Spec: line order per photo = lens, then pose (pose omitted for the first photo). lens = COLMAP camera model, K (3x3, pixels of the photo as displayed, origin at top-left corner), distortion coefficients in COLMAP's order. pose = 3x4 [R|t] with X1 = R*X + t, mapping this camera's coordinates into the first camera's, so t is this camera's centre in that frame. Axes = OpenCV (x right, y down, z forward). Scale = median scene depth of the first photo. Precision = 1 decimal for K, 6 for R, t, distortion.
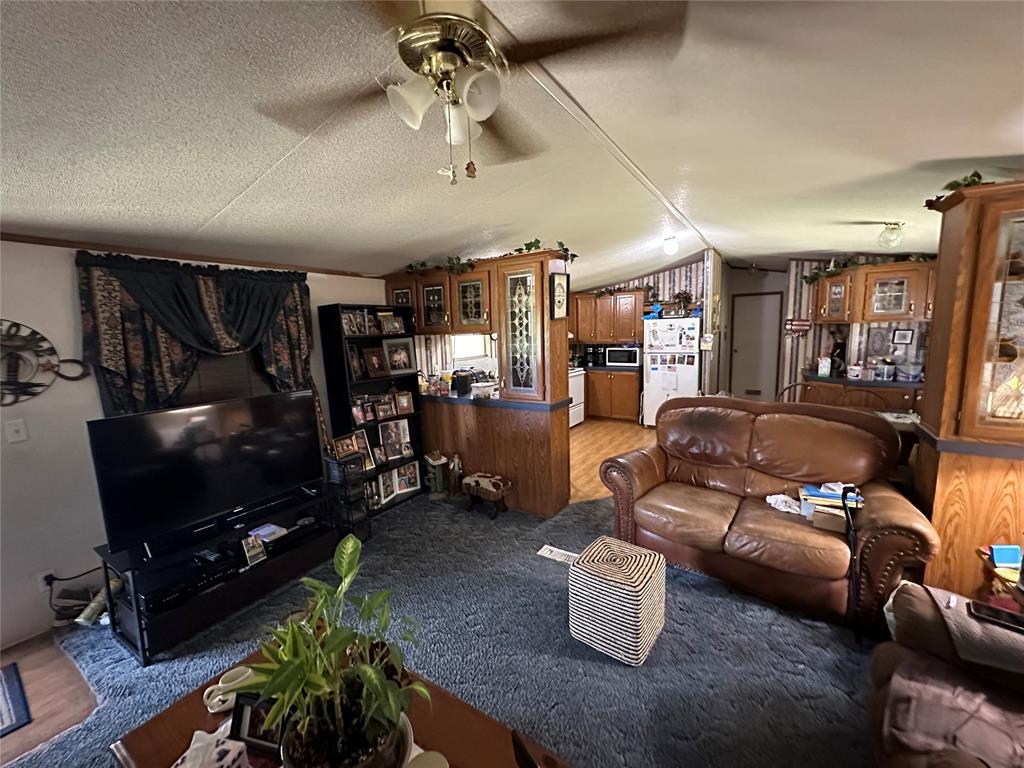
lens RADIAL K [[410.4, 0, 513.6], [0, 410.4, 385.5], [0, 0, 1]] dist [0.000087, 0.000714]
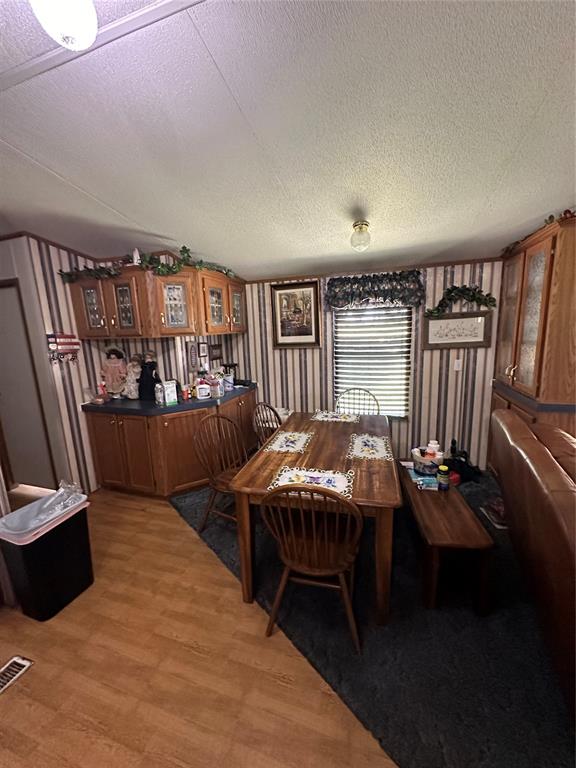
lens RADIAL K [[307.8, 0, 287.8], [0, 307.8, 383.1], [0, 0, 1]] dist [0.000087, 0.000714]
pose [[-0.240624, -0.135716, 0.961083, 0.125735], [0.182122, 0.966277, 0.182047, -0.113813], [-0.953379, 0.218840, -0.207793, 0.798779]]
